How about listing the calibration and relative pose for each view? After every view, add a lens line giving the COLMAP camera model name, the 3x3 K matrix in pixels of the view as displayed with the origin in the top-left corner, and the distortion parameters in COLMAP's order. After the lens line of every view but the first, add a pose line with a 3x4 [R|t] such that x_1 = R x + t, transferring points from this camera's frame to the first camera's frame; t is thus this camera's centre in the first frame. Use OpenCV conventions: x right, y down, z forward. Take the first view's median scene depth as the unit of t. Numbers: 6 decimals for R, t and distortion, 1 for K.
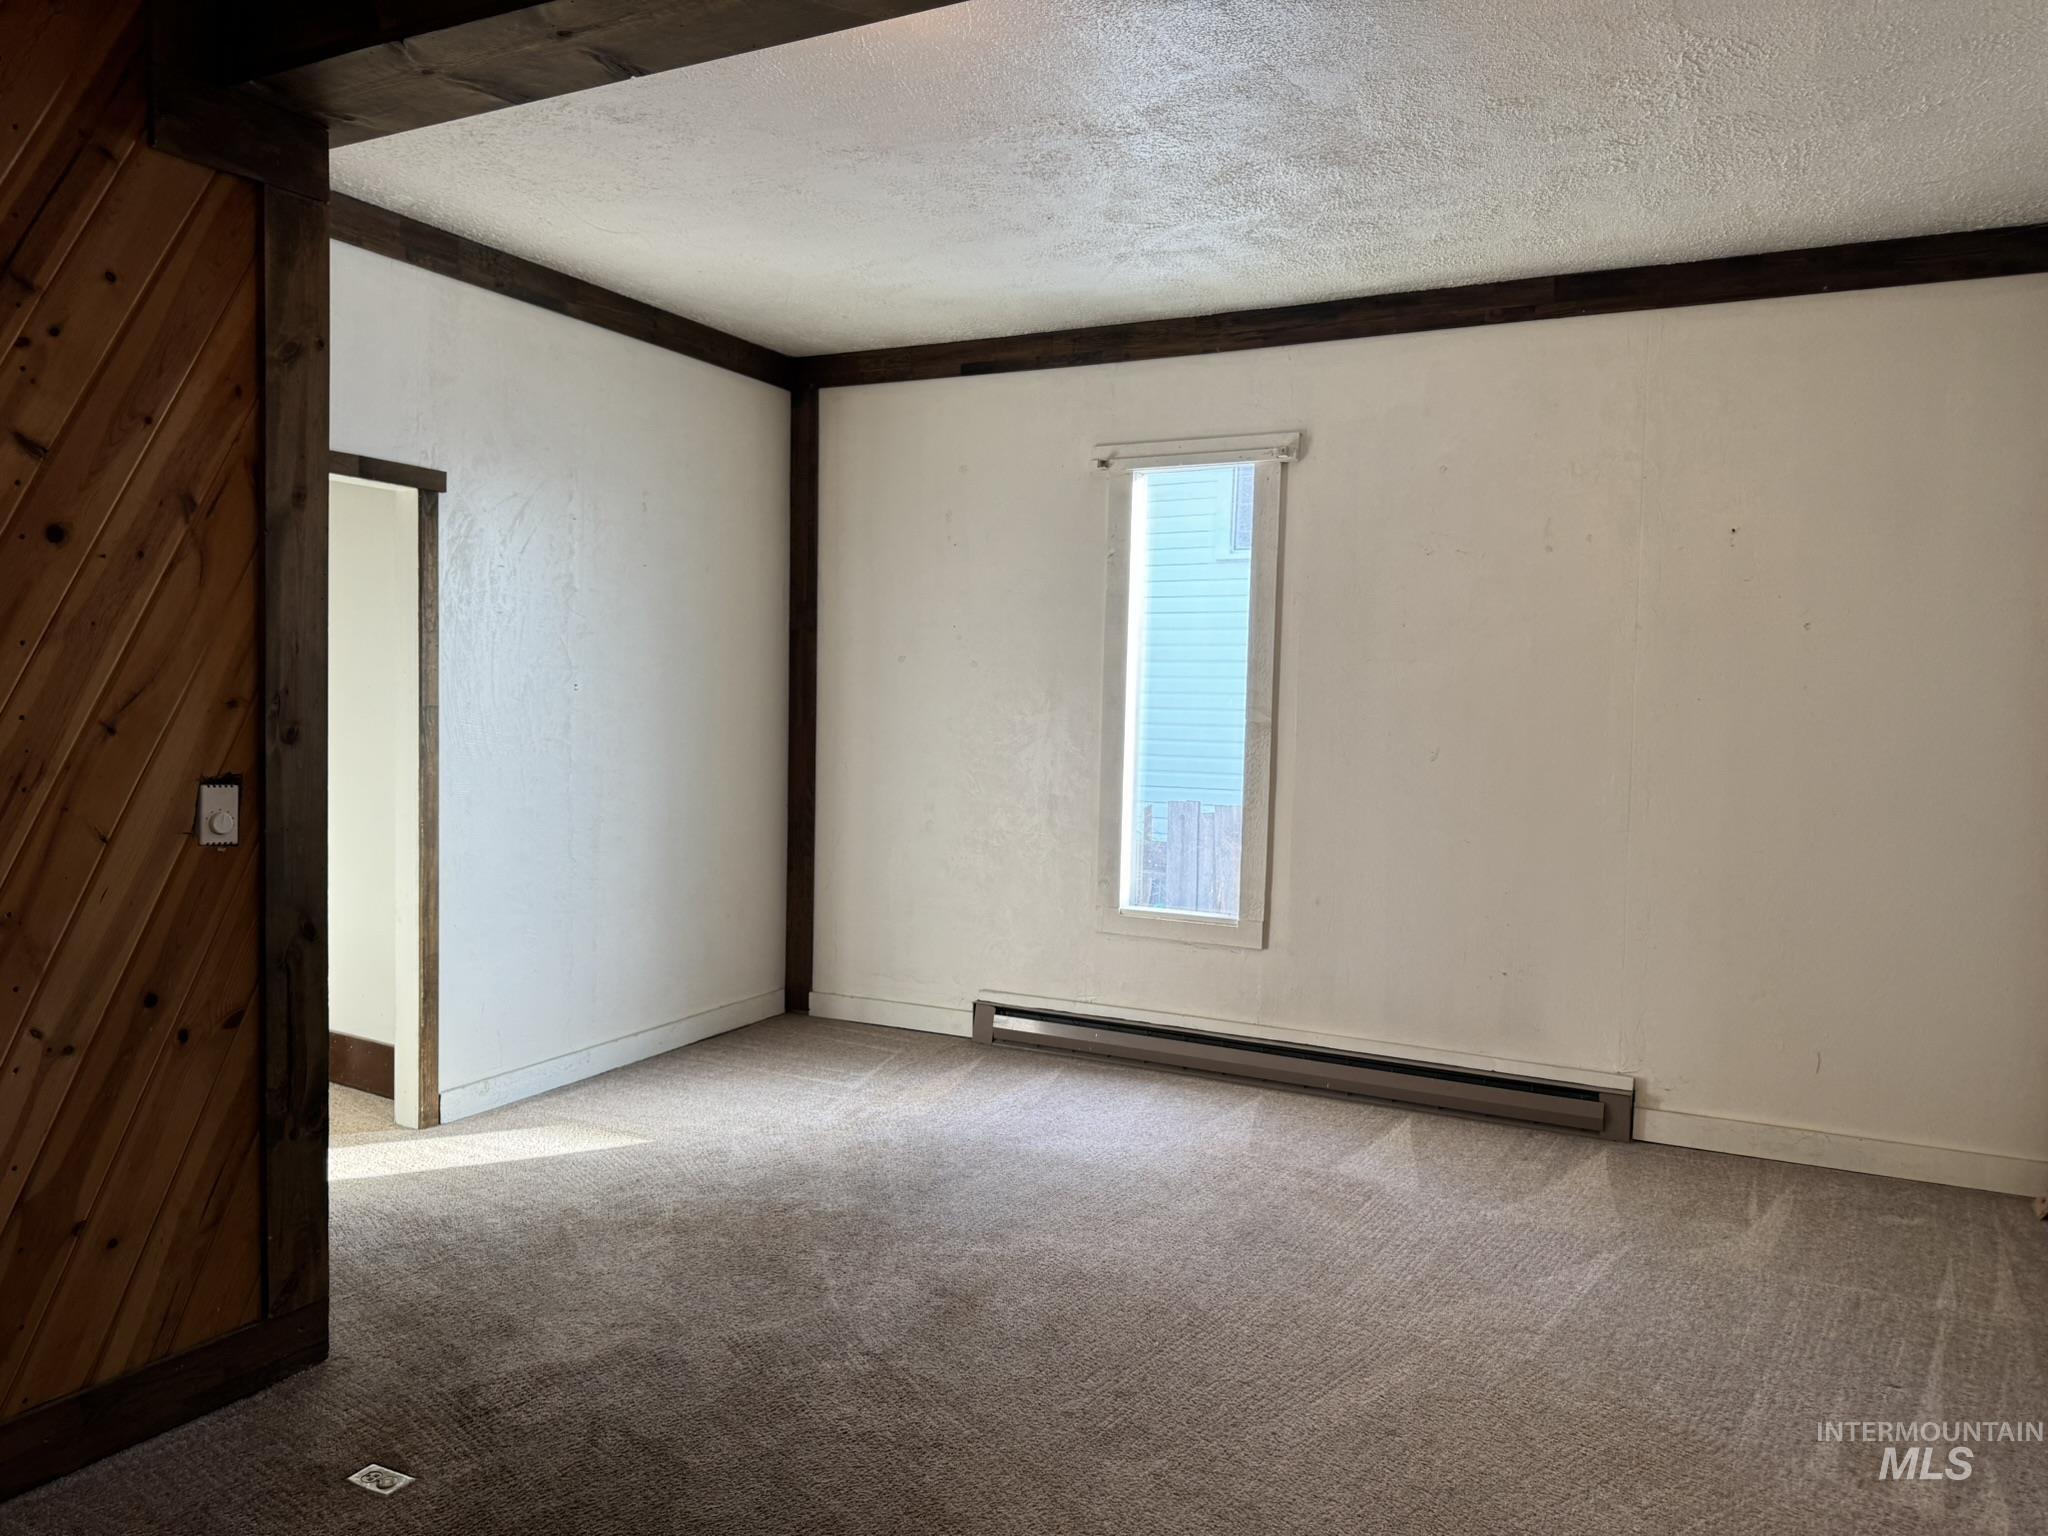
lens RADIAL K [[1431.5, 0, 1024.0], [0, 1431.5, 768.0], [0, 0, 1]] dist [0.112646, -0.191135]
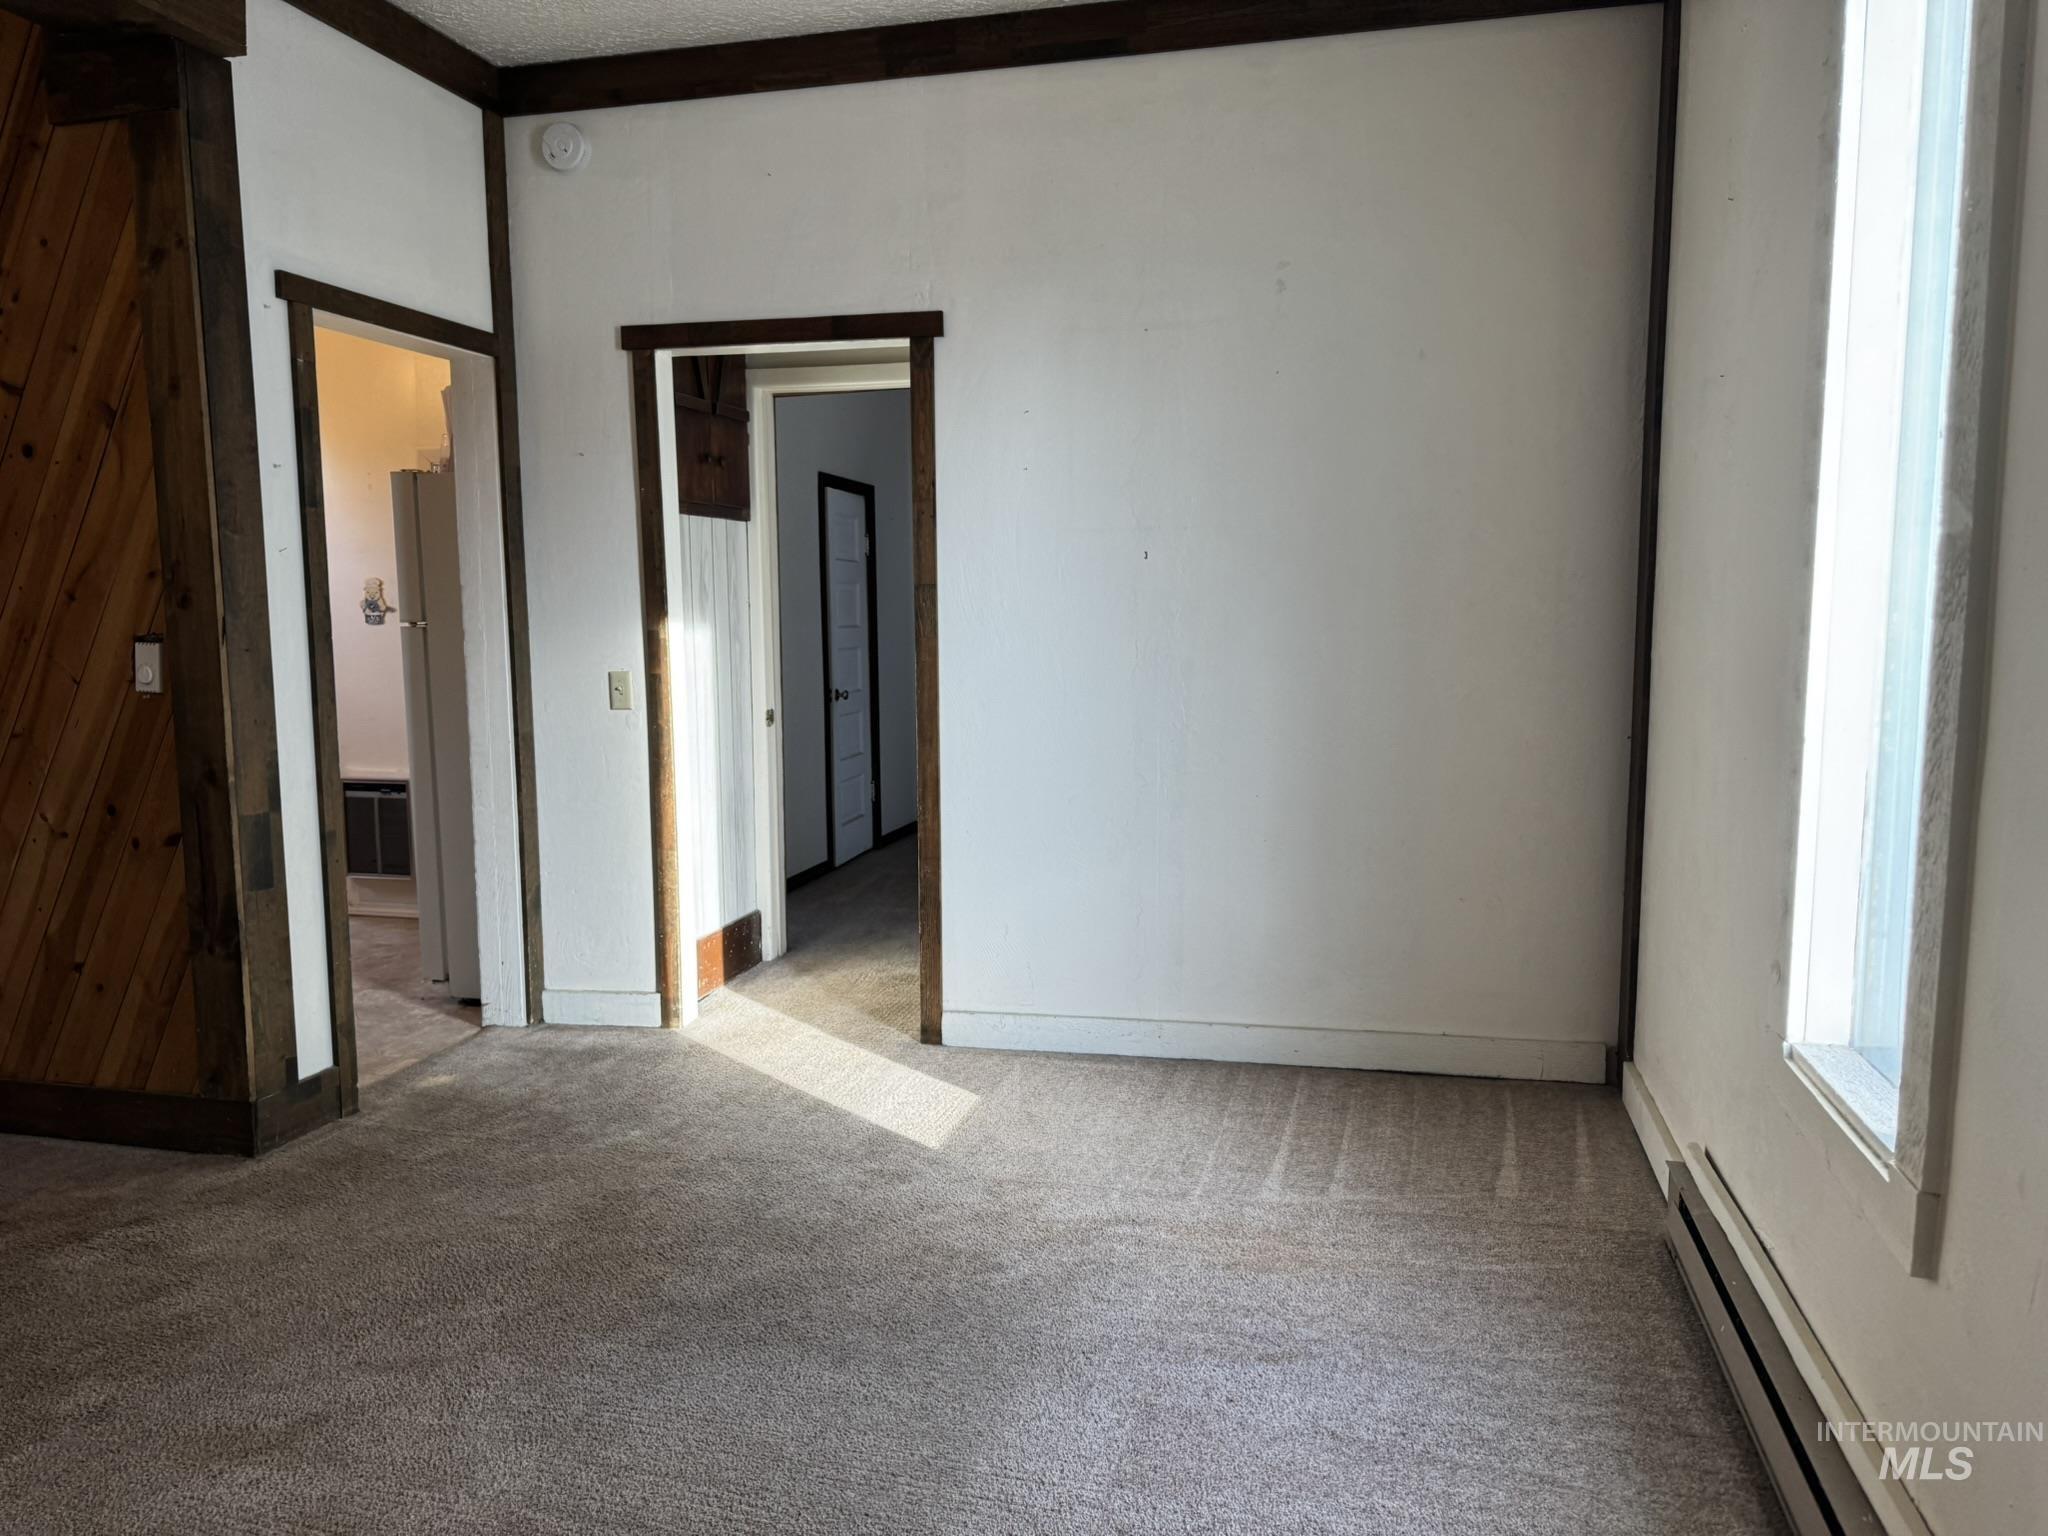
lens RADIAL K [[1415.5, 0, 1024.0], [0, 1415.5, 768.0], [0, 0, 1]] dist [0.021773, -0.023519]
pose [[0.238744, 0.088601, -0.967032, 0.455507], [-0.029494, 0.996031, 0.083976, -0.003386], [0.970635, 0.008473, 0.240410, 0.840716]]
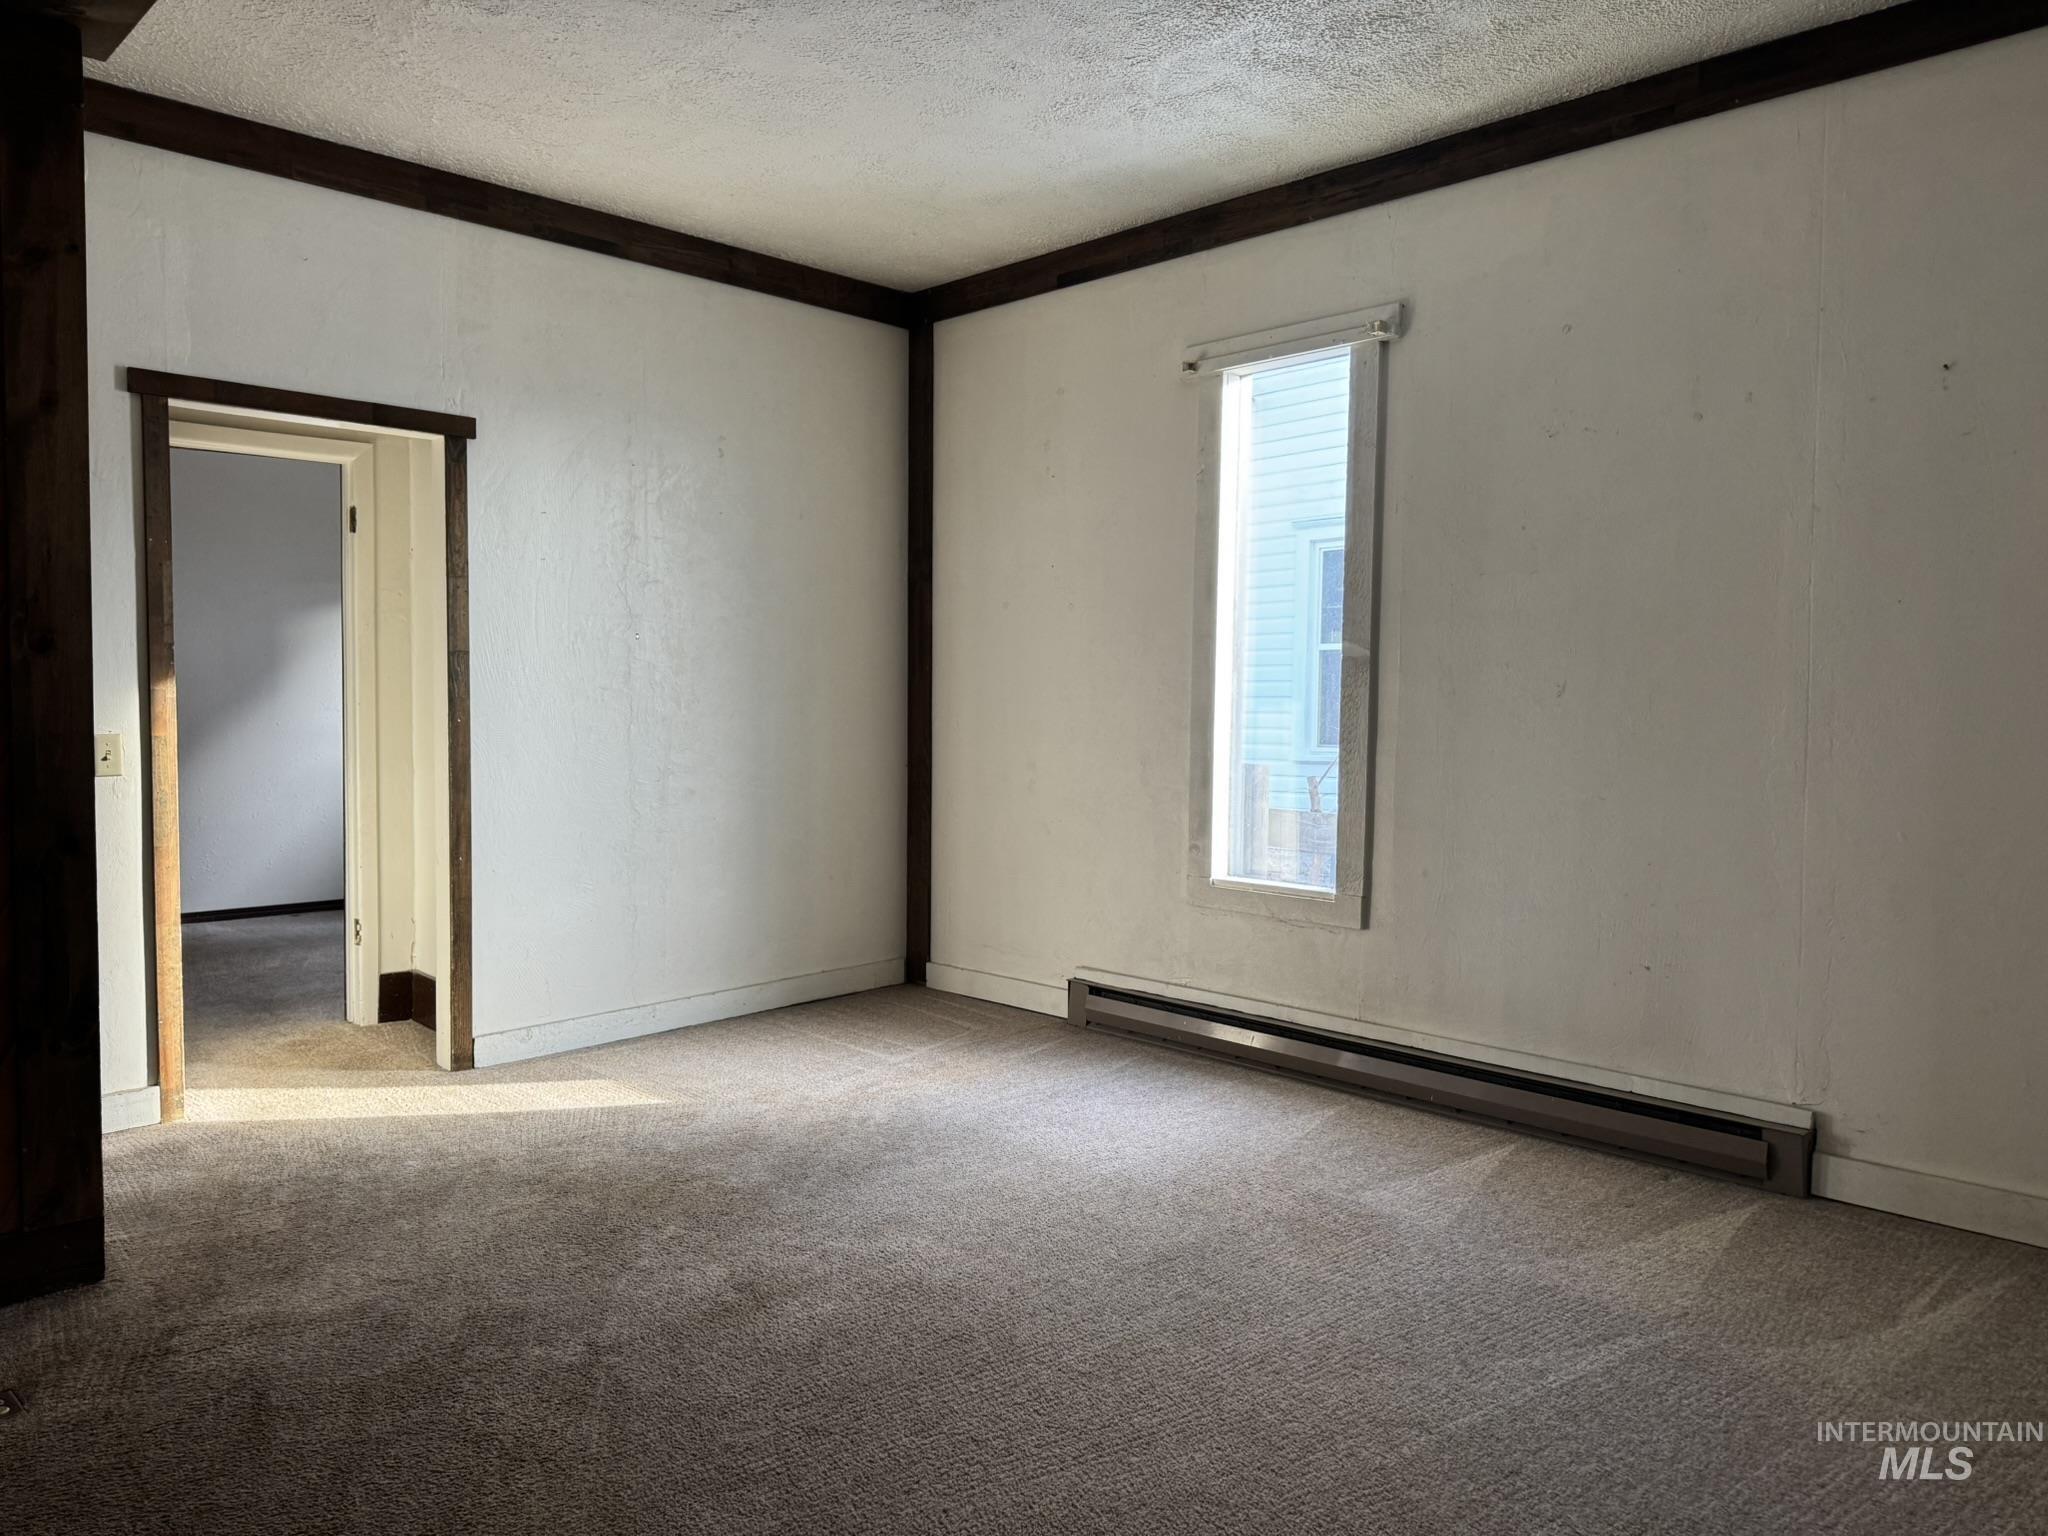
lens RADIAL K [[1434.4, 0, 1010.2], [0, 1434.4, 754.4], [0, 0, 1]] dist [0.069772, -0.089666]
pose [[0.950445, -0.001303, -0.310891, 0.263548], [-0.001649, 0.999956, -0.009230, 0.037323], [0.310890, 0.009285, 0.950401, 0.162230]]
